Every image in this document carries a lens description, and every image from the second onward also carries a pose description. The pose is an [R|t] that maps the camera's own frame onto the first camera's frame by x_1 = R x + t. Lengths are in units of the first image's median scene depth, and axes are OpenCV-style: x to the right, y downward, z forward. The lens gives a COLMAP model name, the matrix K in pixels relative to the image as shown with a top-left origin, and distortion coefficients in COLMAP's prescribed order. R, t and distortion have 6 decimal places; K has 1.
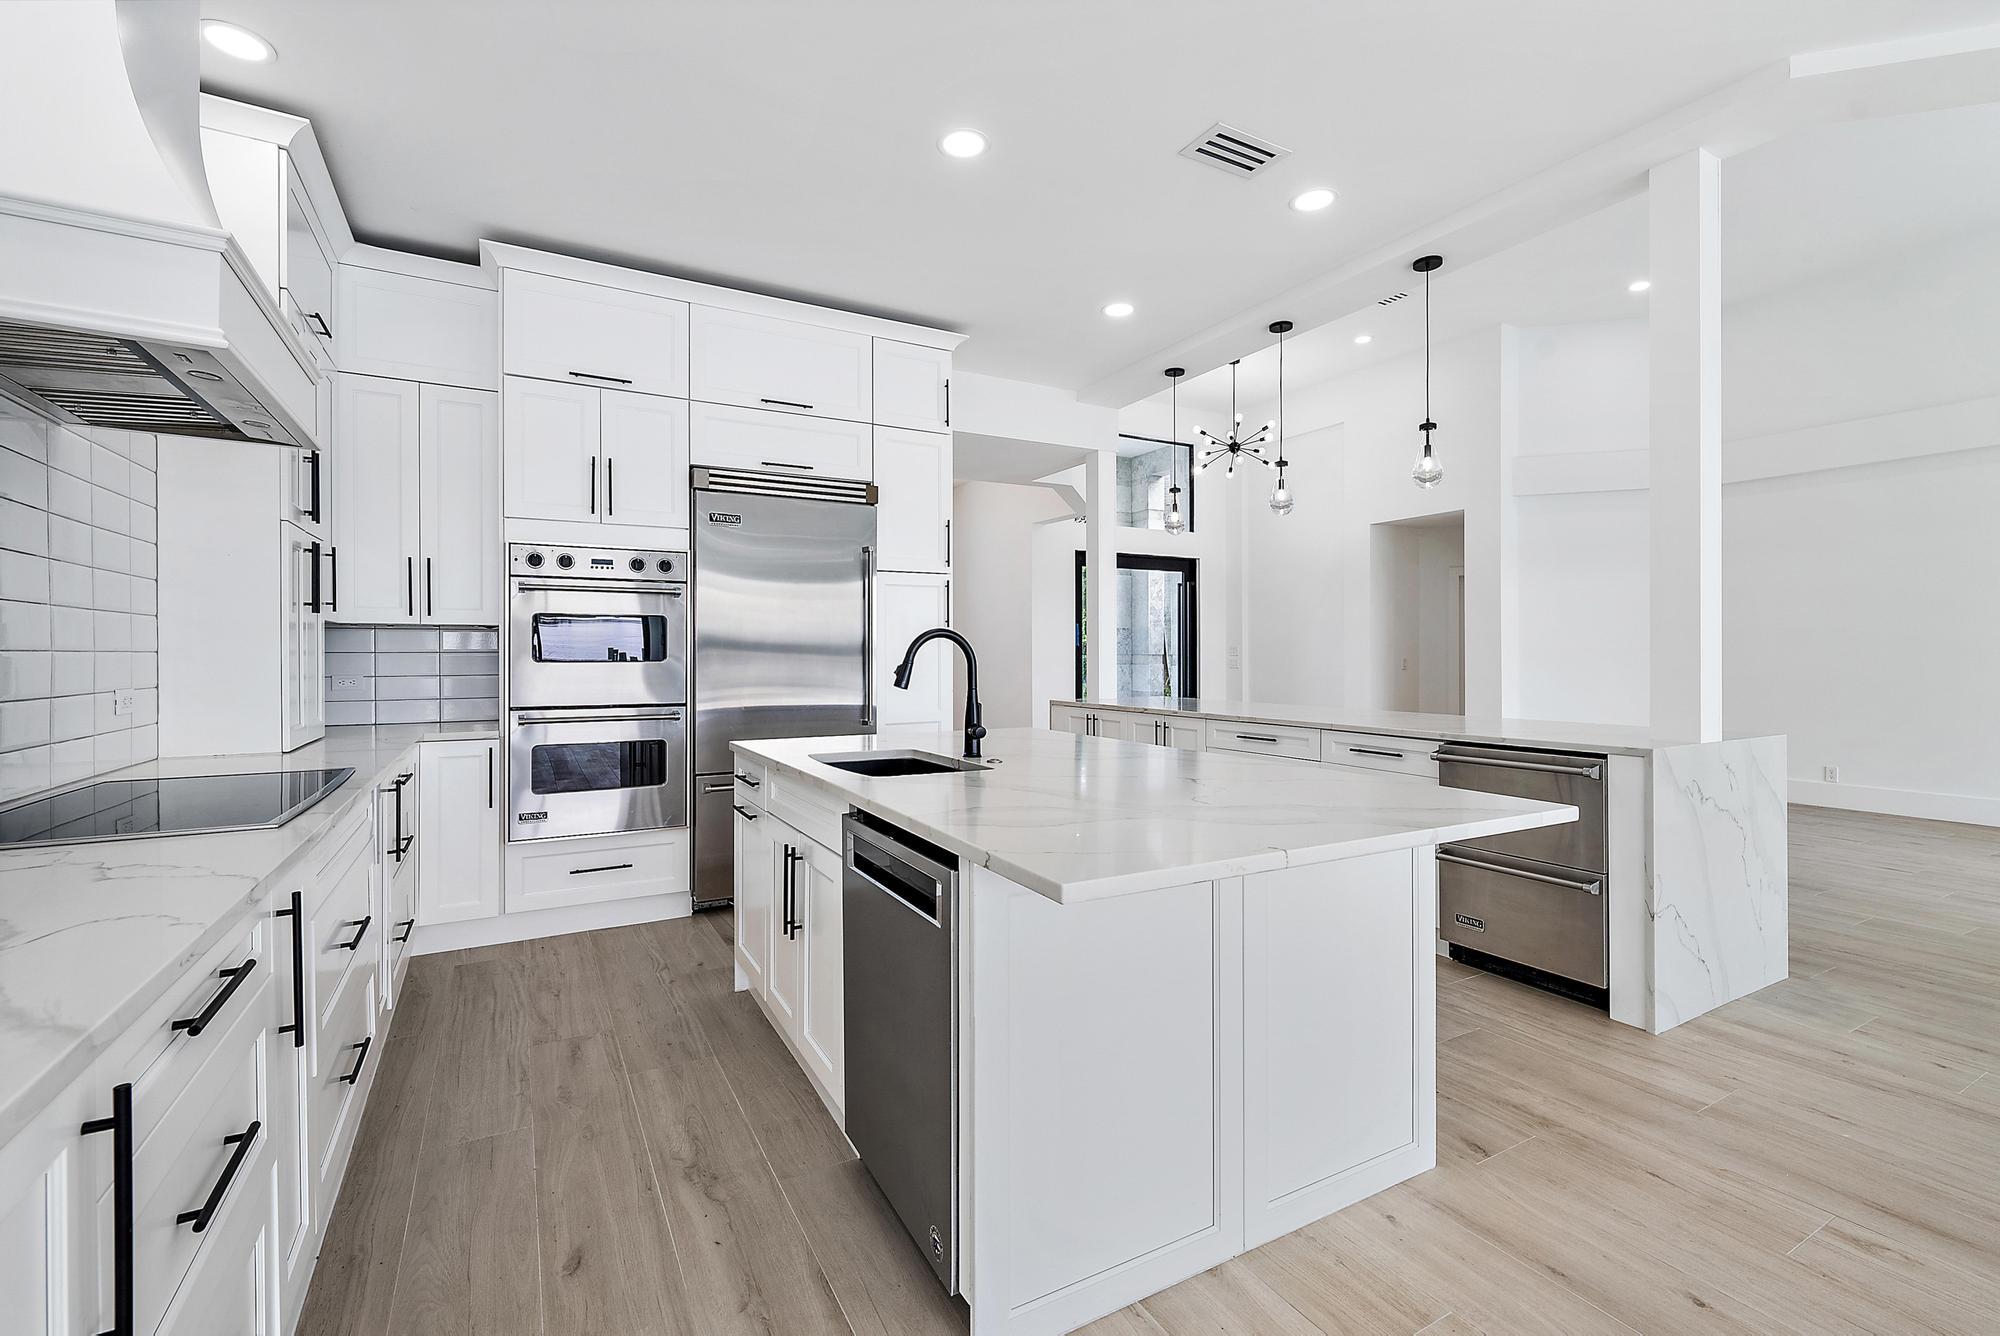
lens RADIAL K [[873.7, 0, 996.4], [0, 873.7, 646.9], [0, 0, 1]] dist [0.001922, -0.000869]
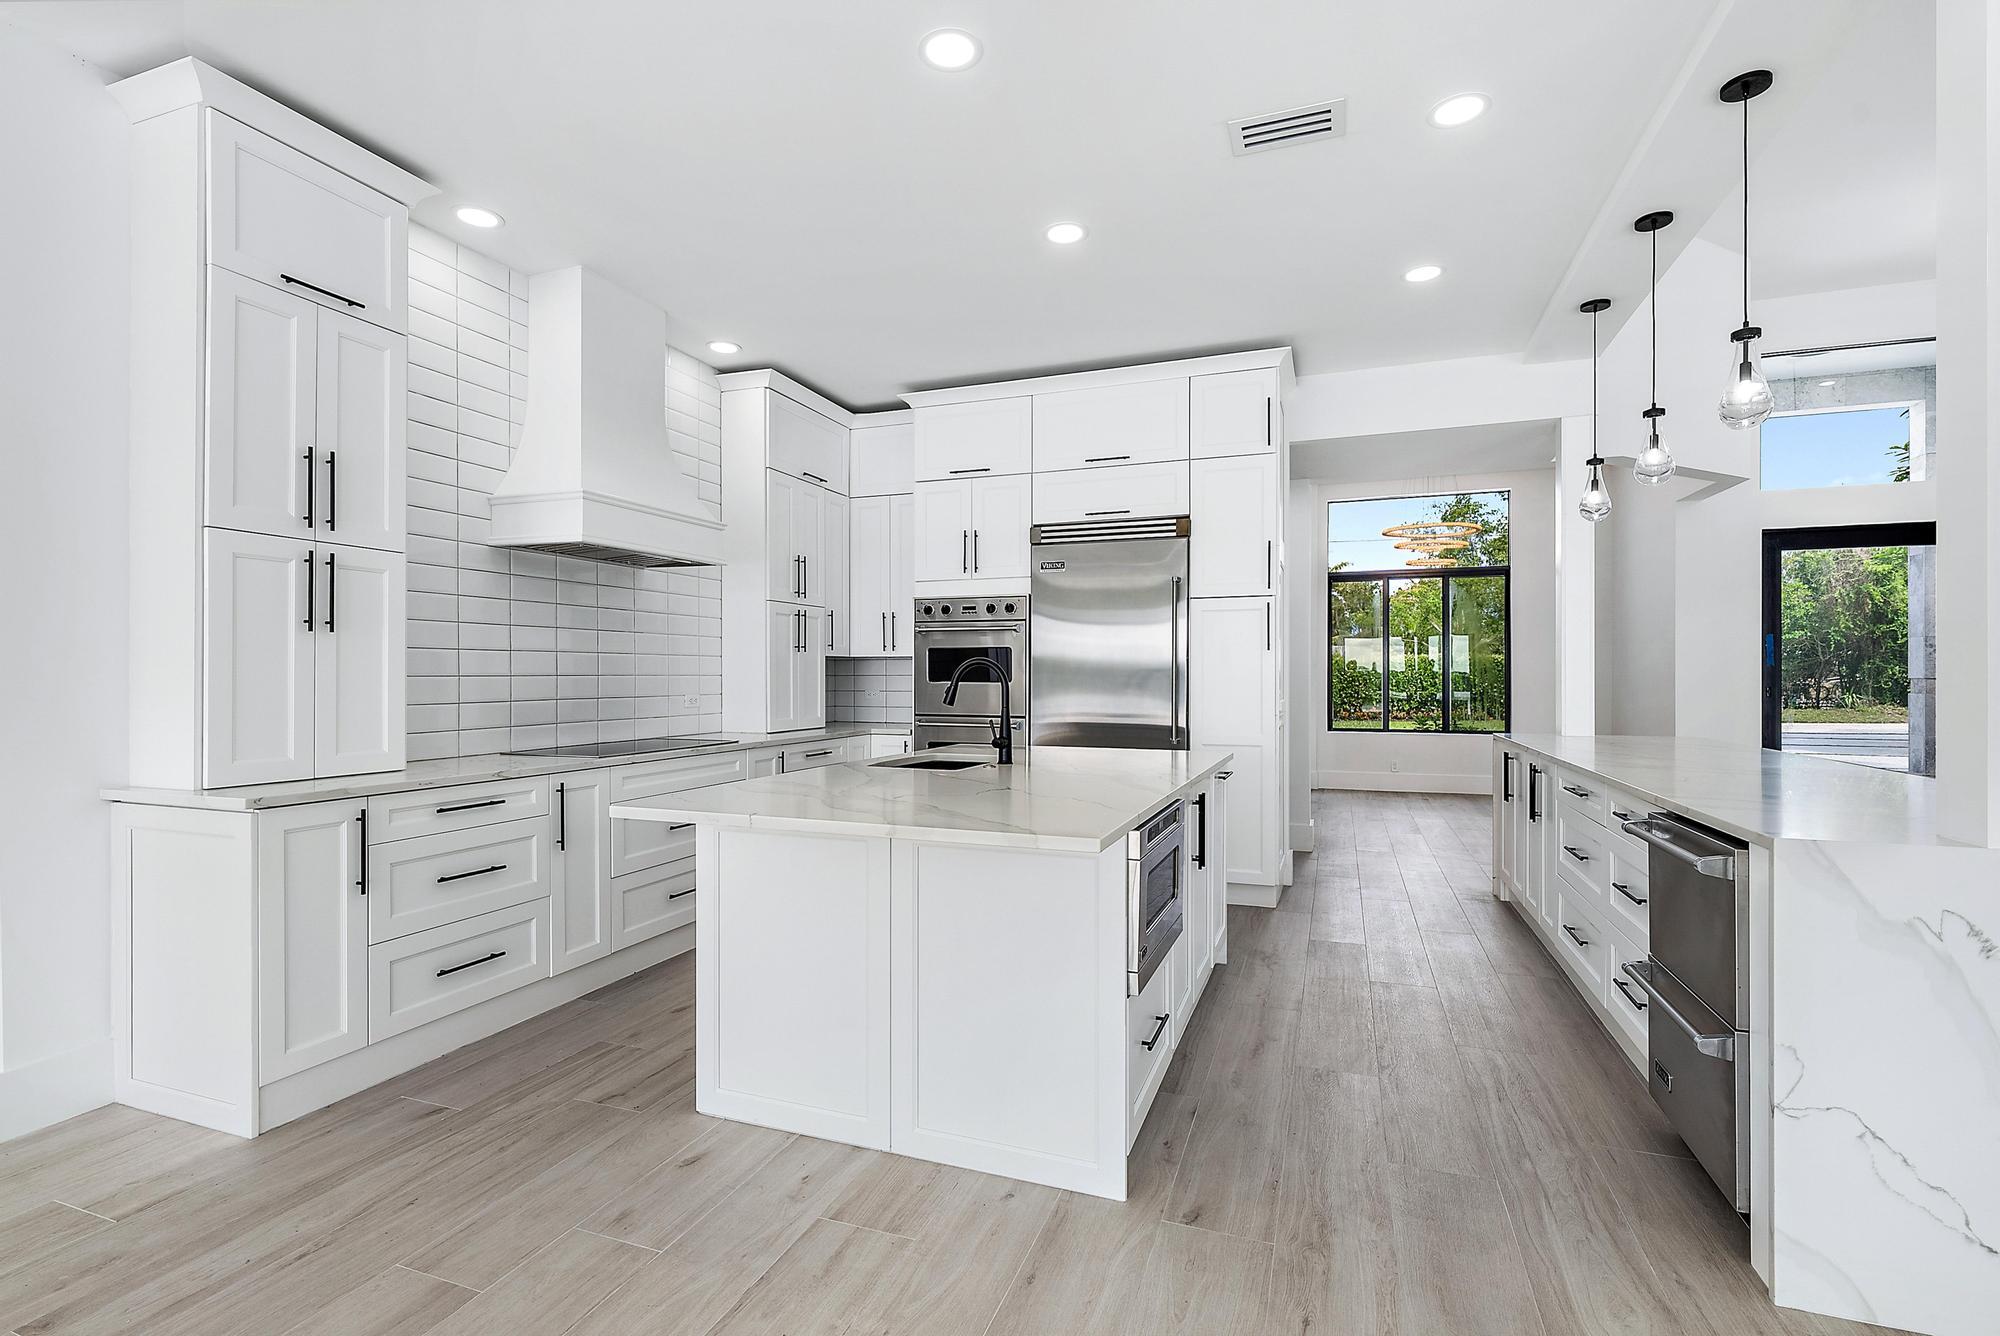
lens RADIAL K [[873.7, 0, 943.4], [0, 873.7, 670.0], [0, 0, 1]] dist [0.001922, -0.000869]
pose [[0.643375, -0.002410, -0.765547, 0.538830], [0.004934, 0.999987, 0.000999, -0.003596], [0.765535, -0.004420, 0.643379, 0.102113]]
